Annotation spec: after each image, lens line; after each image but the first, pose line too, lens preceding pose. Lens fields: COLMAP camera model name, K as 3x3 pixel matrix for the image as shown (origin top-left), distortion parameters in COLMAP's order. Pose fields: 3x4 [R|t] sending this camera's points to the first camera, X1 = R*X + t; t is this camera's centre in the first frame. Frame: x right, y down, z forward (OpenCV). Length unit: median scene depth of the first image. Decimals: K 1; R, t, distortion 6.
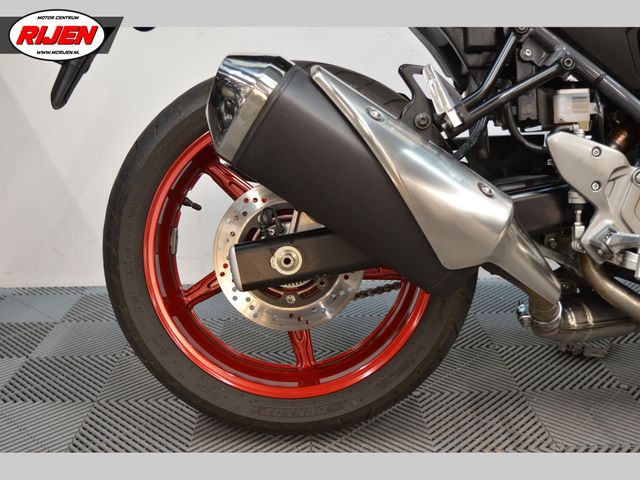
lens RADIAL K [[713.9, 0, 320.0], [0, 713.9, 240.0], [0, 0, 1]] dist [-0.077409, -0.004264]
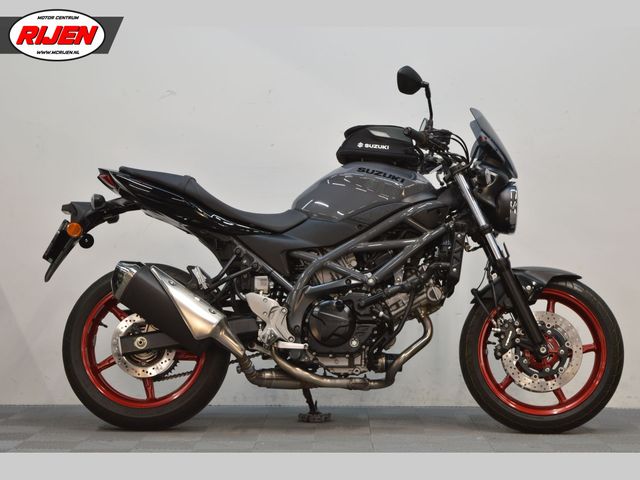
lens RADIAL K [[1532.5, 0, 320.0], [0, 1532.5, 240.0], [0, 0, 1]] dist [0.042631, 0.046905]
pose [[0.999315, 0.017962, -0.032343, 0.731706], [-0.025566, 0.967188, -0.252770, 1.003308], [0.026742, 0.253424, 0.966986, -4.167639]]
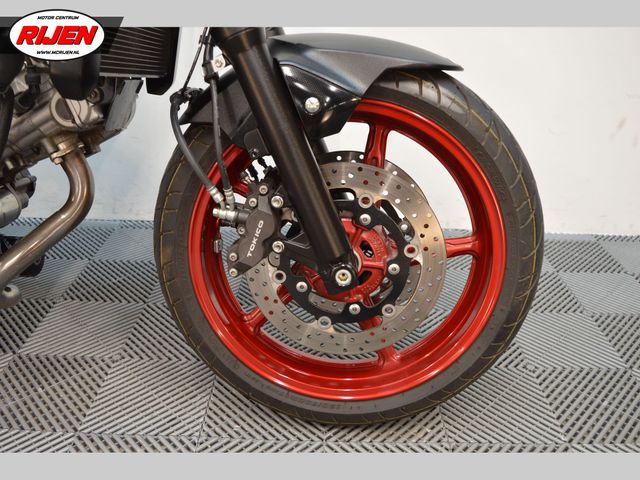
lens RADIAL K [[568.9, 0, 320.0], [0, 568.9, 240.0], [0, 0, 1]] dist [-0.070229, 0.003293]
pose [[0.998815, 0.048524, -0.003814, 1.301566], [-0.047162, 0.984188, 0.170731, -0.147400], [0.012038, -0.170348, 0.985310, 0.314594]]
